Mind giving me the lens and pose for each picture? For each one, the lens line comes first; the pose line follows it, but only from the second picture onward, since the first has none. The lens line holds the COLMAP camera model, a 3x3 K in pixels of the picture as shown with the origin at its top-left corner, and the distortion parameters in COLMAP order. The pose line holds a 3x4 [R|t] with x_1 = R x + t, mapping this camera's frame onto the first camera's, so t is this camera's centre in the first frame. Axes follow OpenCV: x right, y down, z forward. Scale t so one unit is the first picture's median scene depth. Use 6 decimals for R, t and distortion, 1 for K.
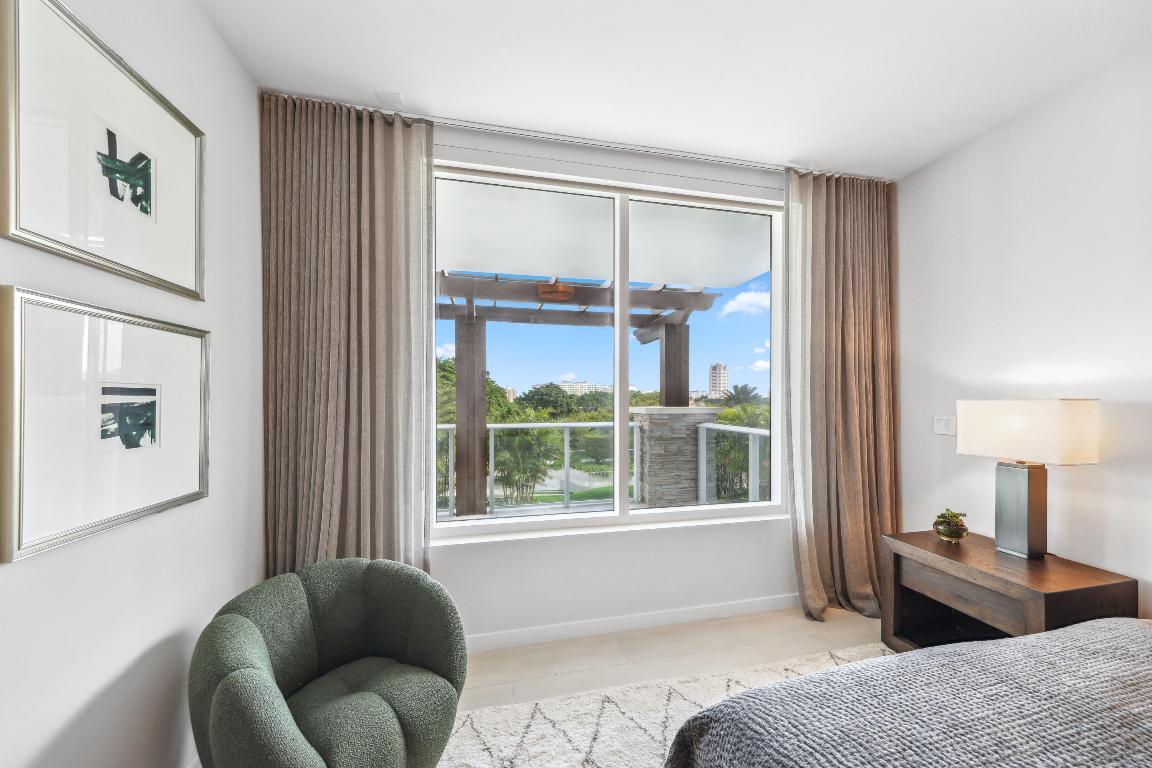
lens RADIAL K [[401.0, 0, 579.6], [0, 401.0, 394.7], [0, 0, 1]] dist [-0.002997, -0.000156]
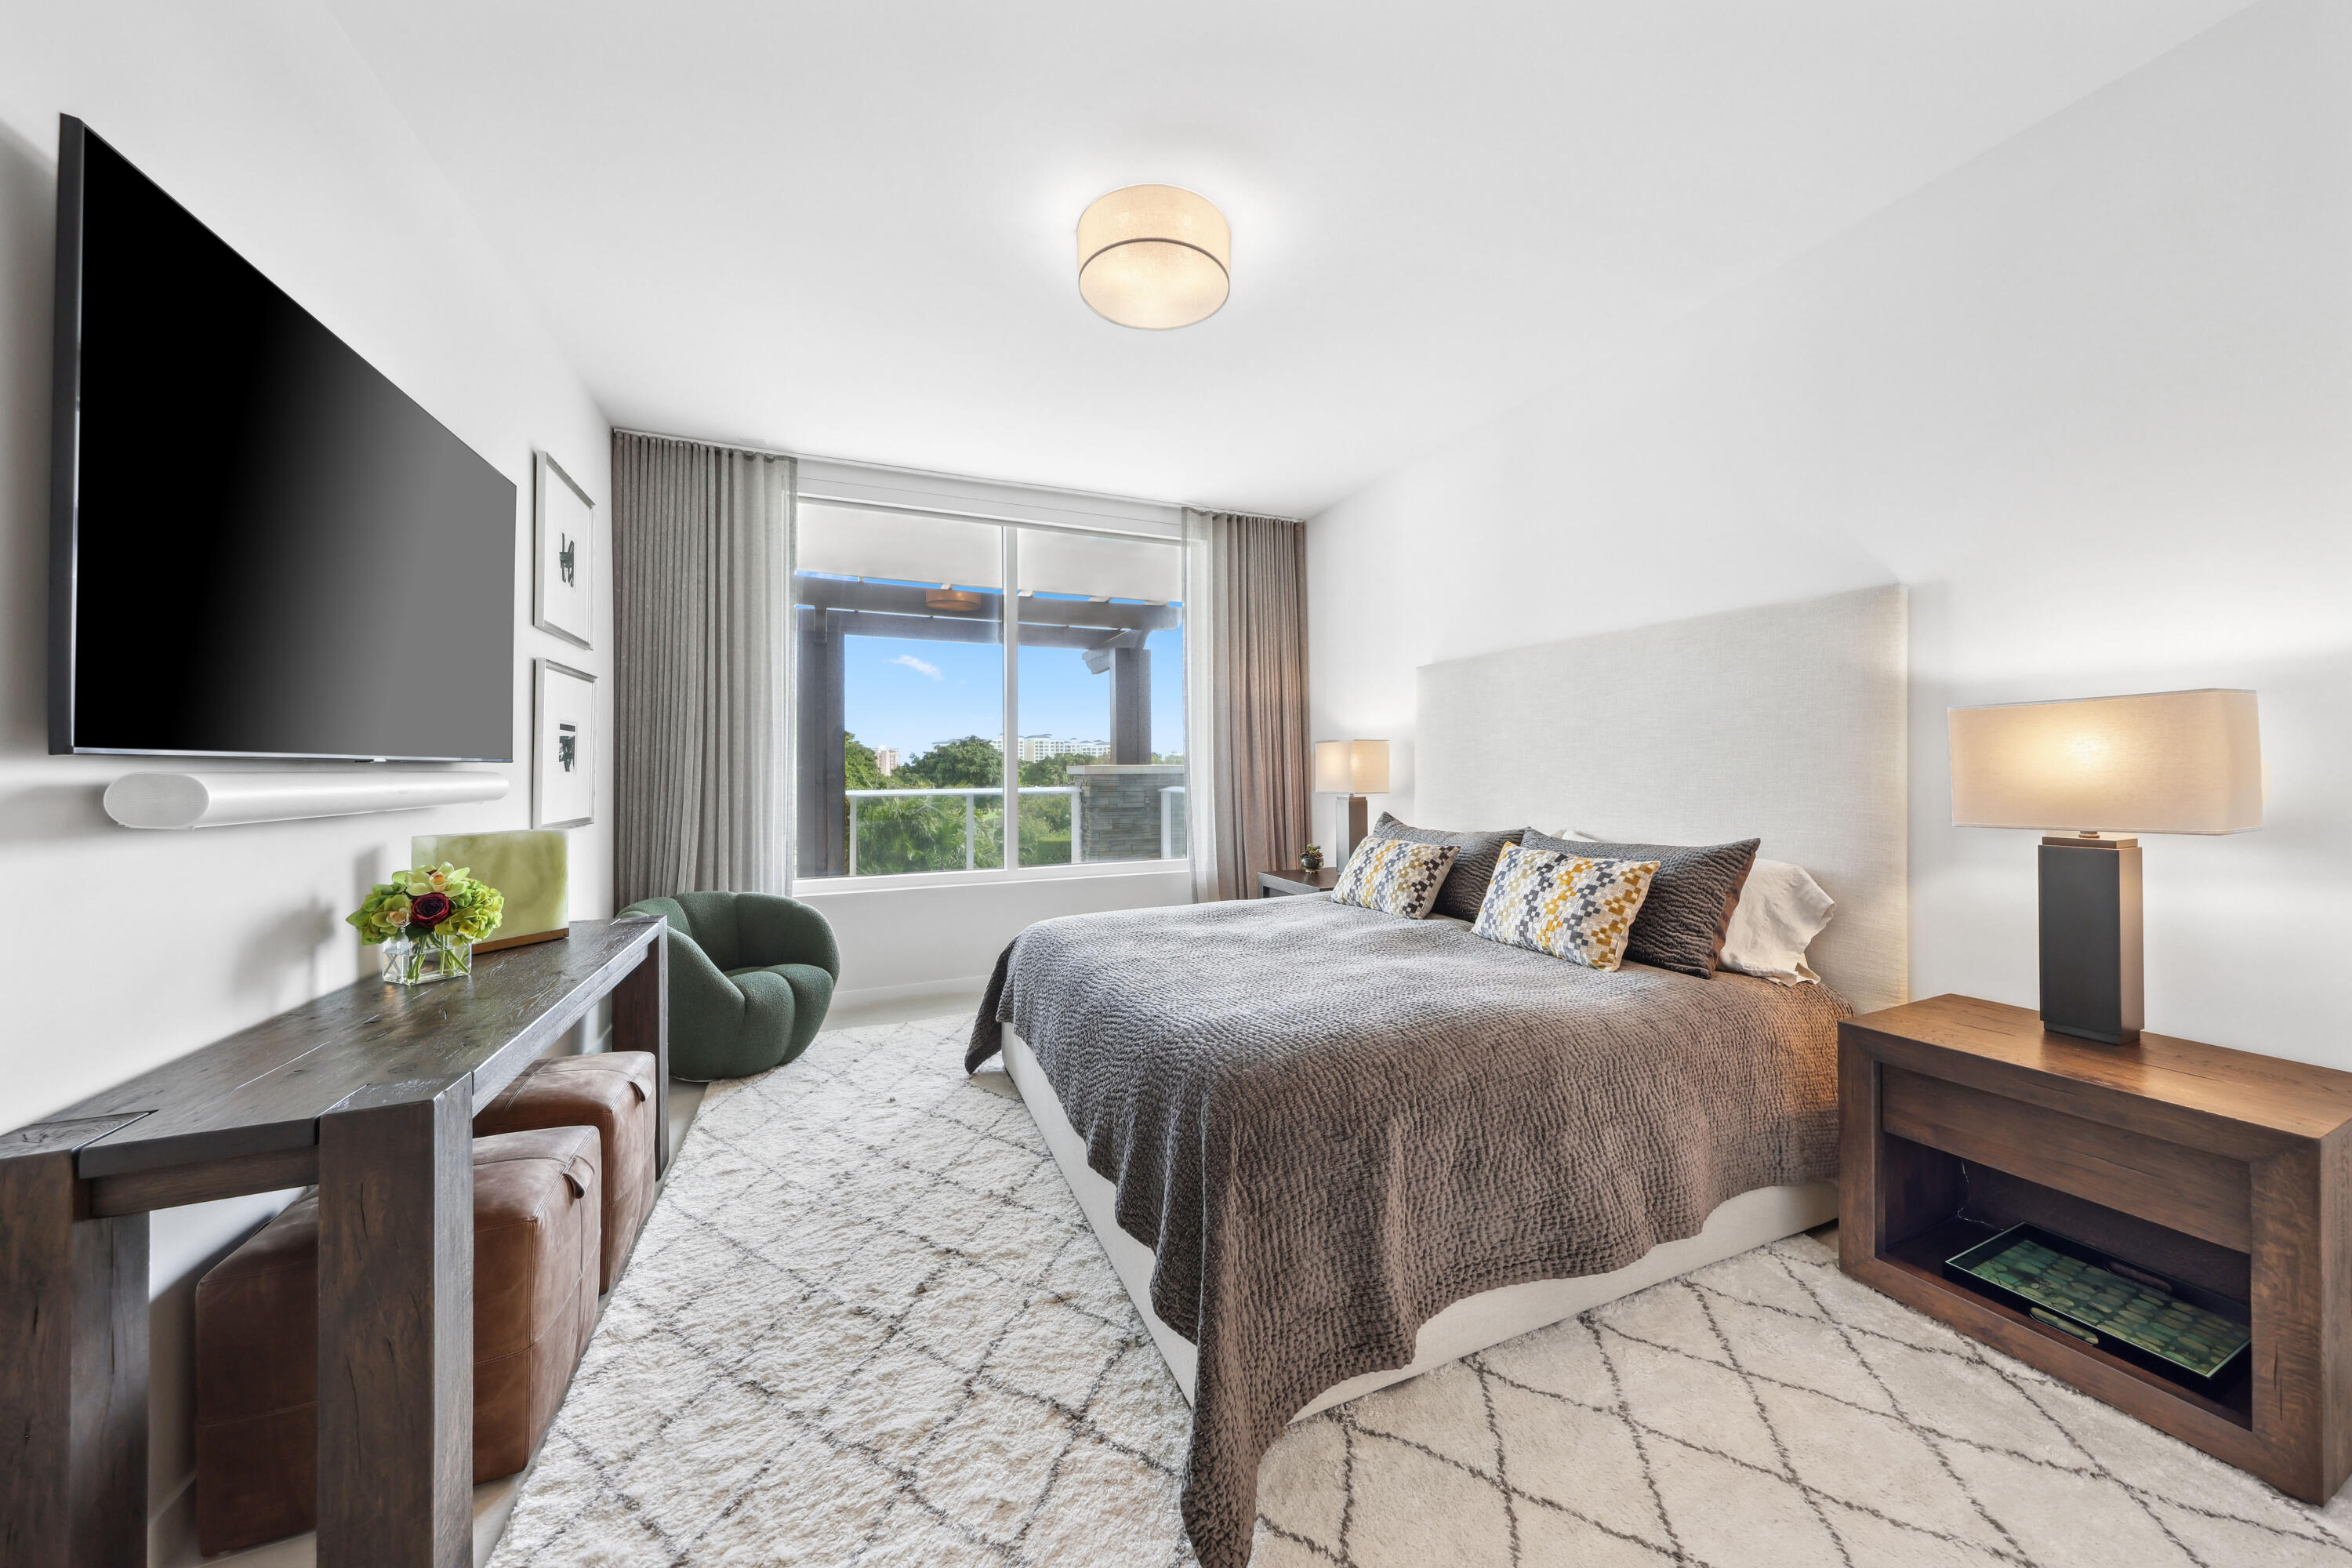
lens RADIAL K [[818.7, 0, 1213.9], [0, 818.7, 751.6], [0, 0, 1]] dist [-0.002997, -0.000156]
pose [[0.977844, -0.002651, 0.209319, 0.180848], [0.005272, 0.999915, -0.011961, 0.055883], [-0.209269, 0.012799, 0.977774, -1.000647]]
